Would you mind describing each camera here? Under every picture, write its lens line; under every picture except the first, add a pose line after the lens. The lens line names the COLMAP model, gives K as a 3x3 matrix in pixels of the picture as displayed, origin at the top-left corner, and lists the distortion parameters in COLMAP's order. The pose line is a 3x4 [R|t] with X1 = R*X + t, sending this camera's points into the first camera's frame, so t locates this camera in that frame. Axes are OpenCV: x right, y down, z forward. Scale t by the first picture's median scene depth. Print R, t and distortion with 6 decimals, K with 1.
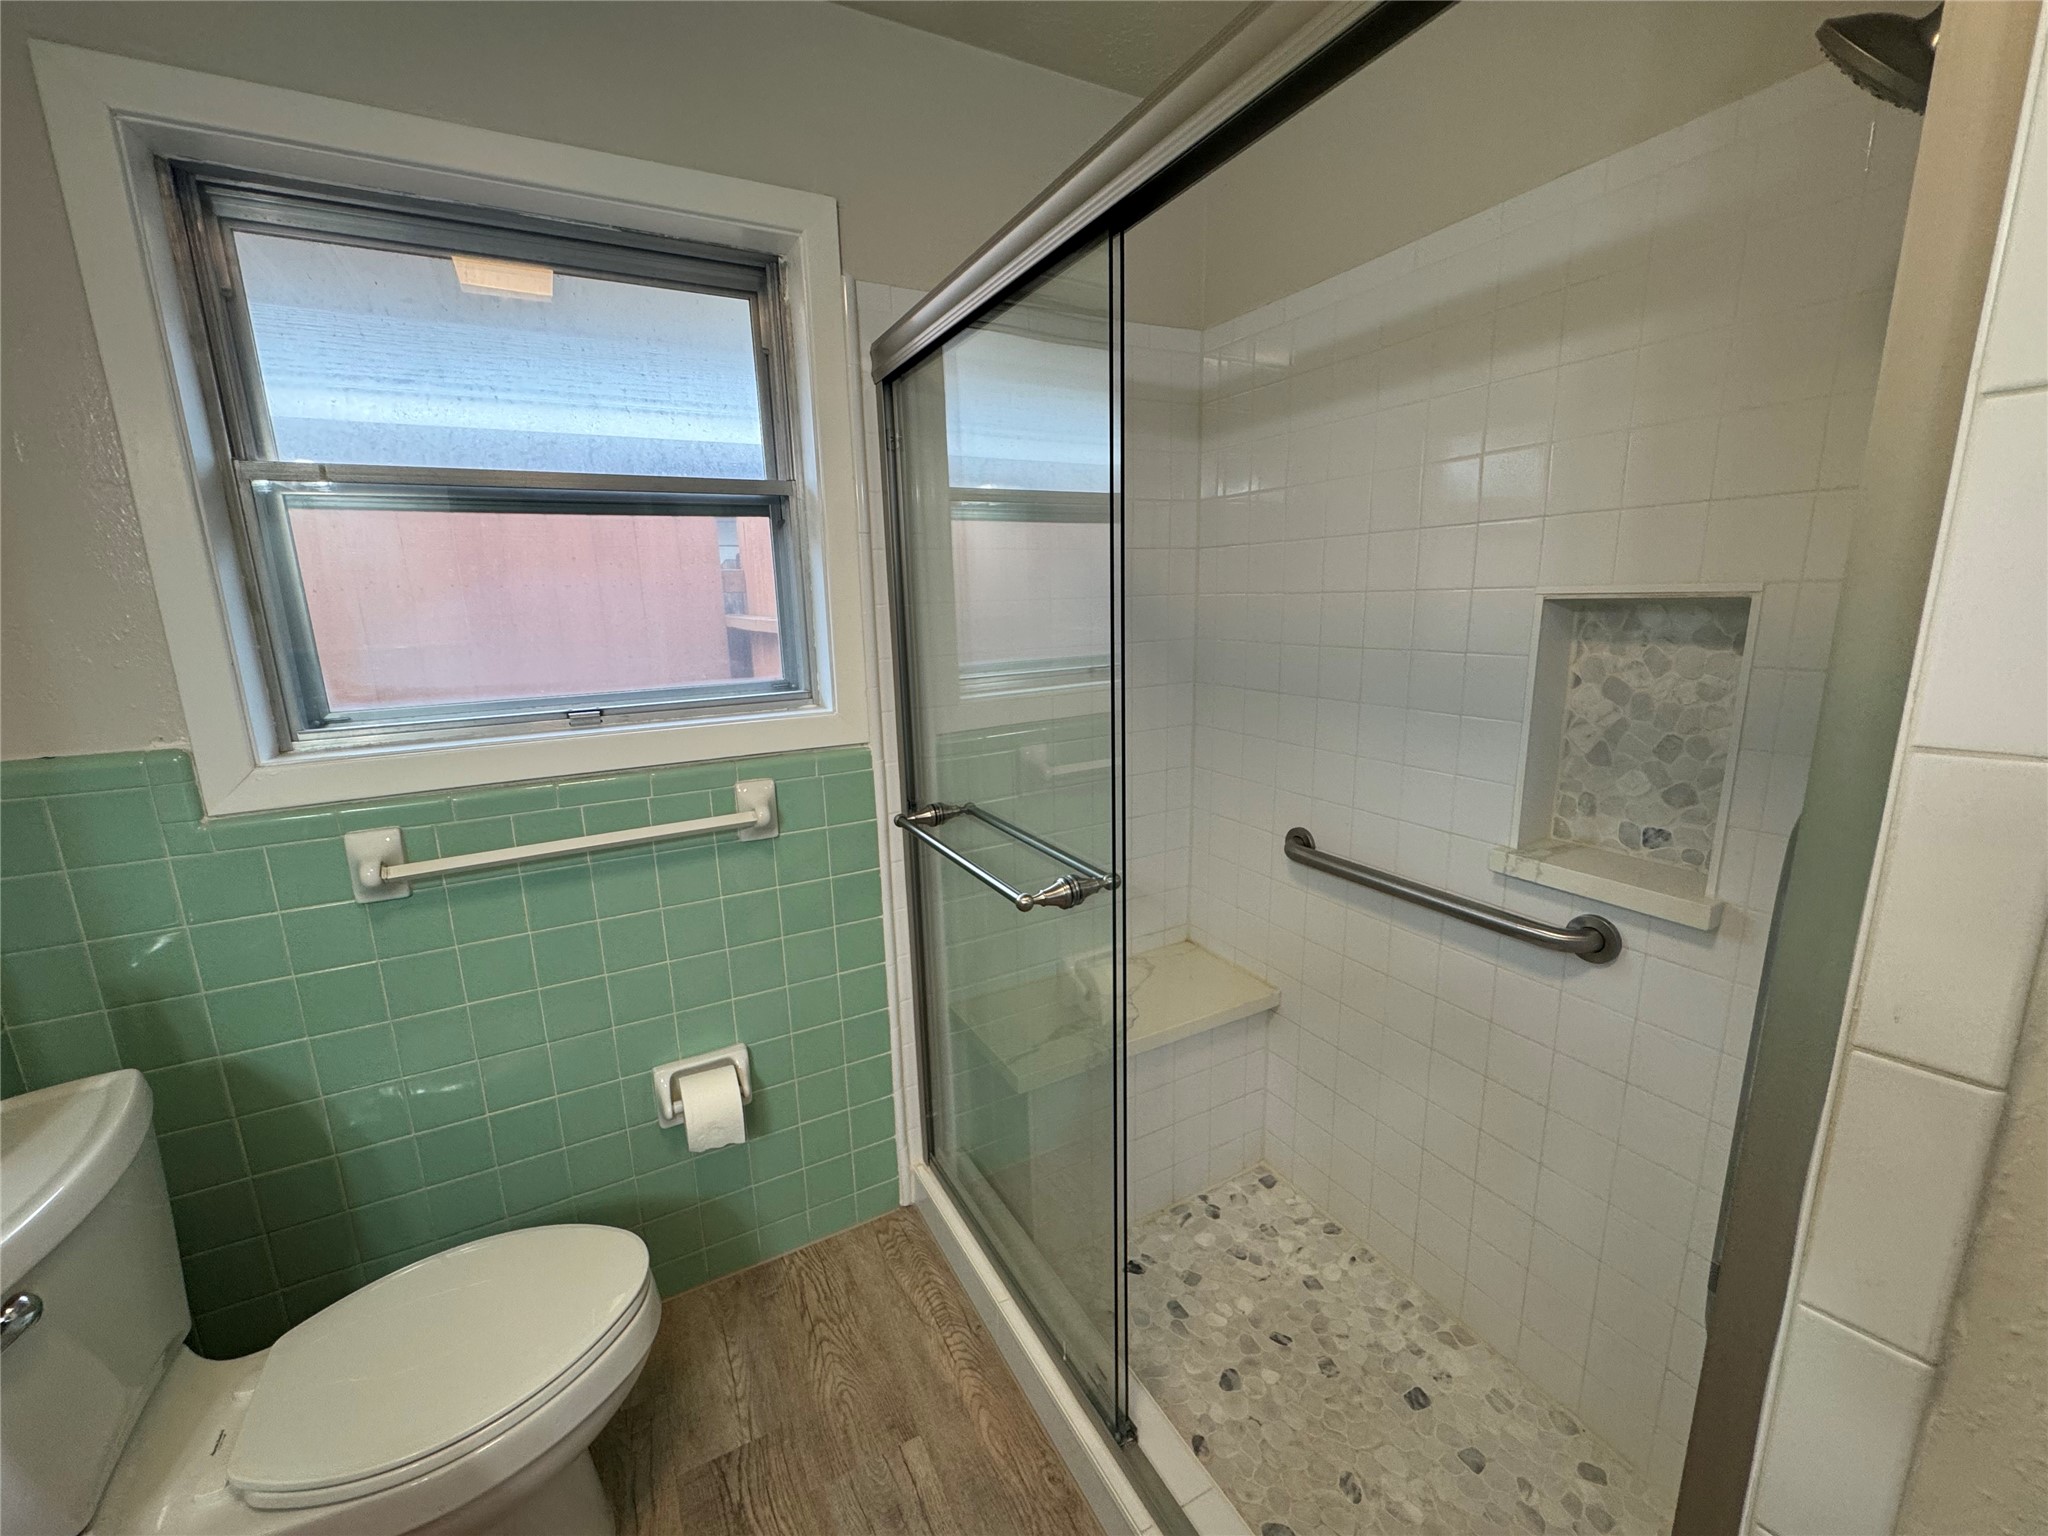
lens RADIAL K [[818.5, 0, 1021.0], [0, 818.5, 766.8], [0, 0, 1]] dist [-0.003054, -0.000018]
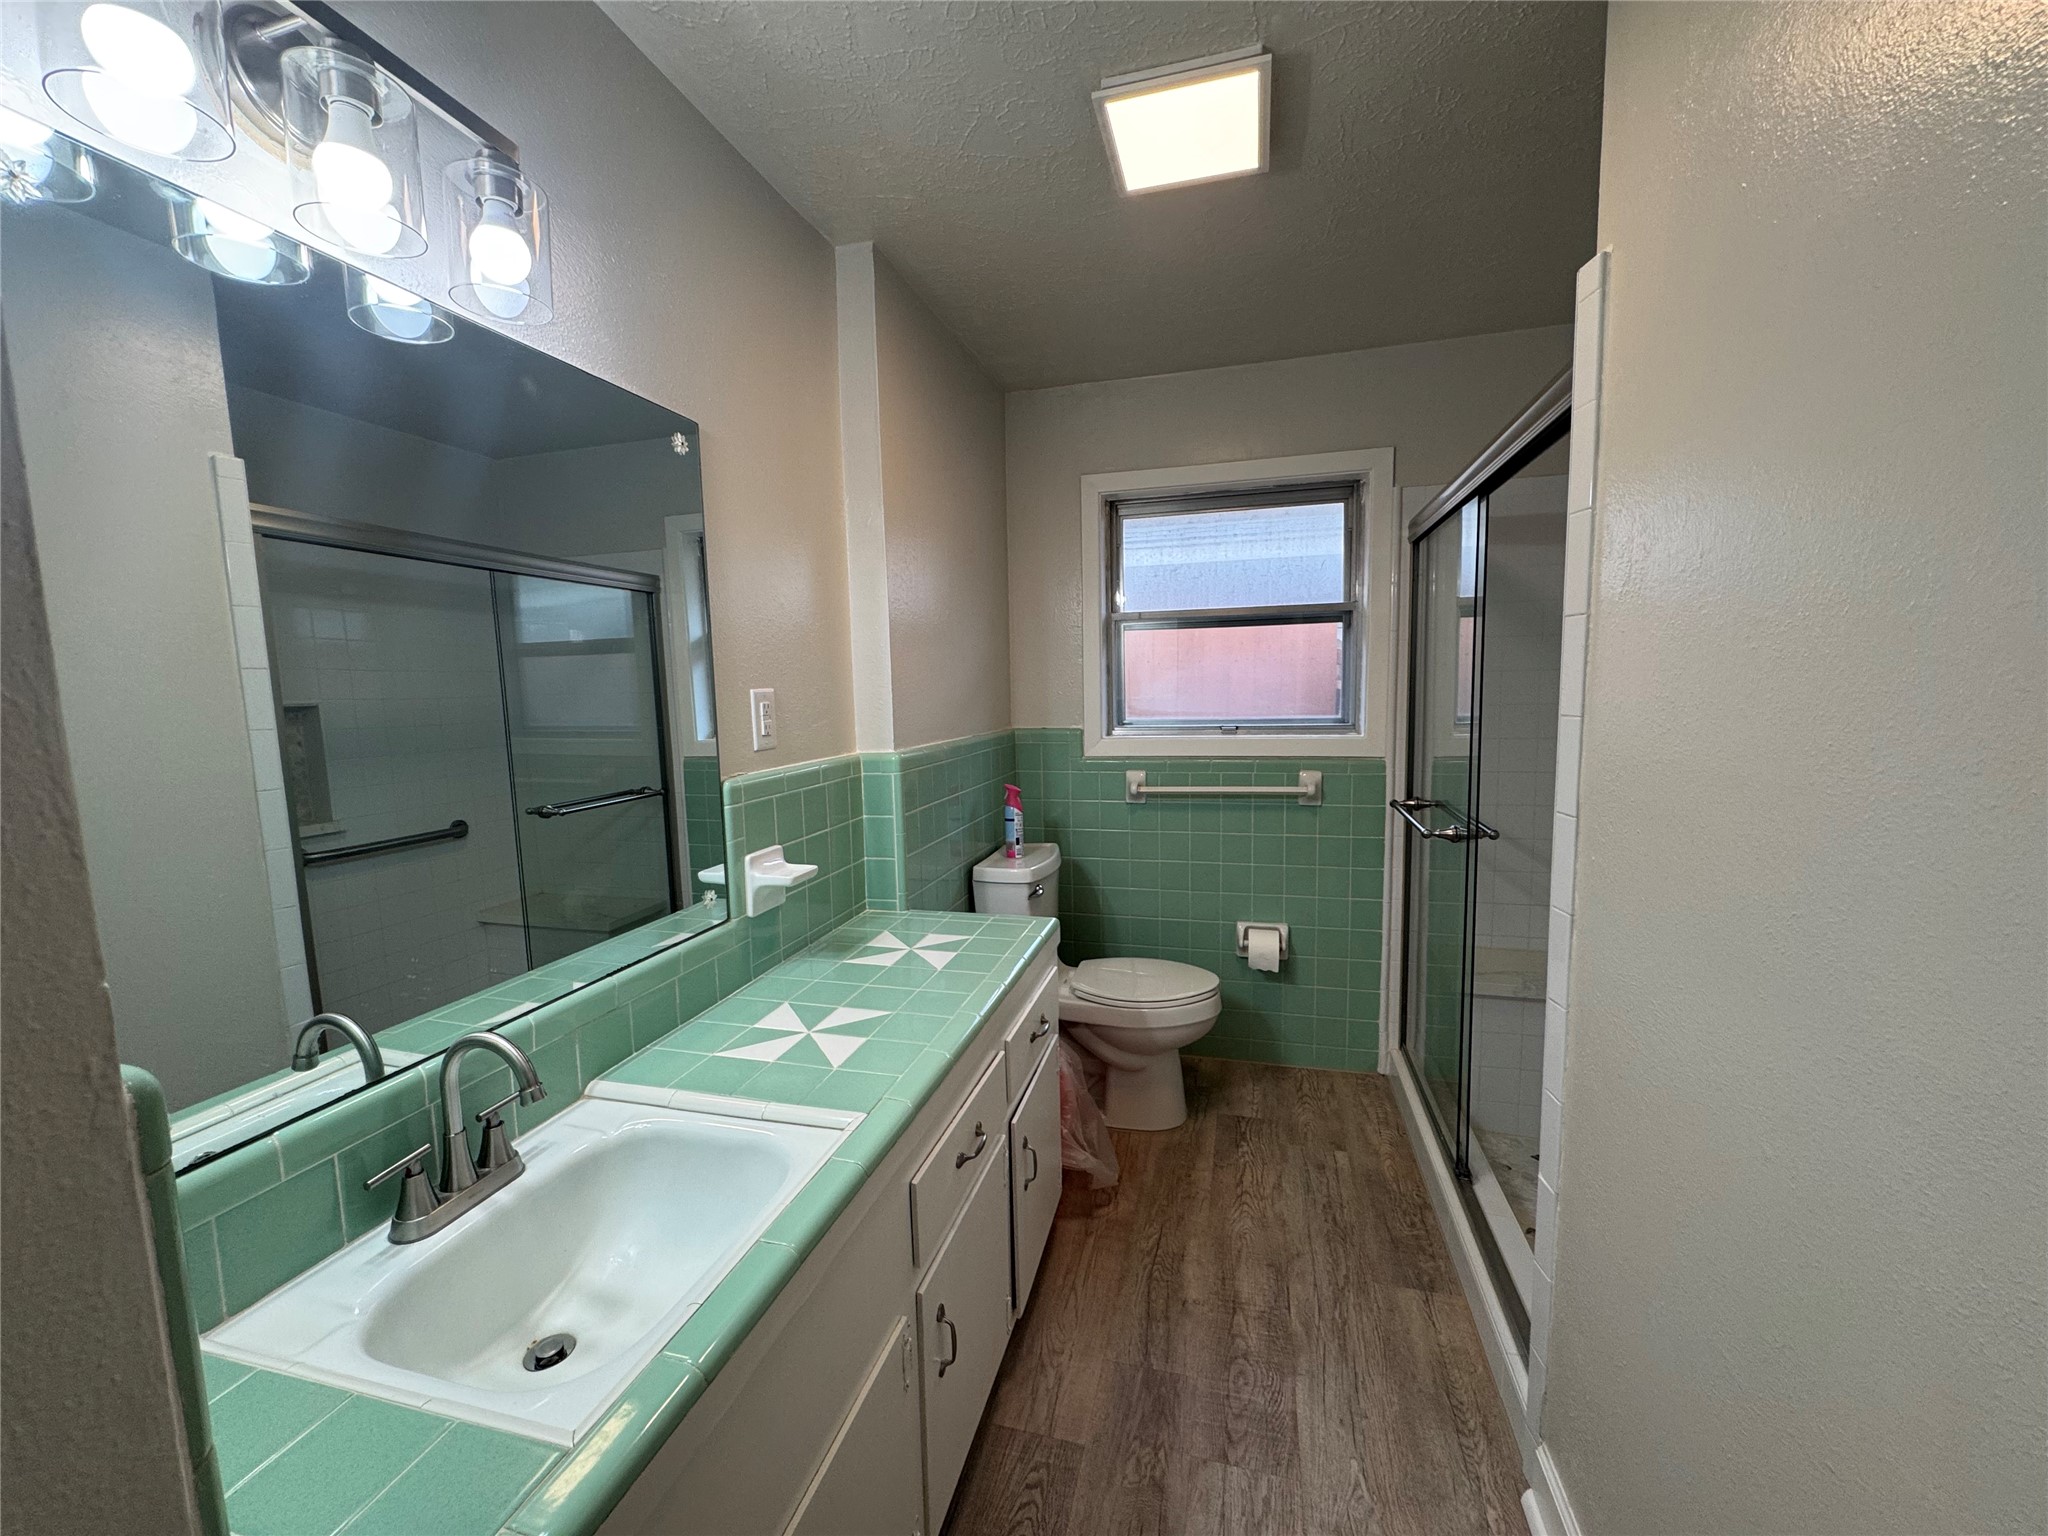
lens RADIAL K [[816.0, 0, 1022.4], [0, 816.0, 767.7], [0, 0, 1]] dist [-0.003108, 0.000498]
pose [[0.720949, 0.083802, -0.687902, 0.447199], [-0.139263, 0.989931, -0.025358, 0.144184], [0.678850, 0.114081, 0.725360, -0.717963]]
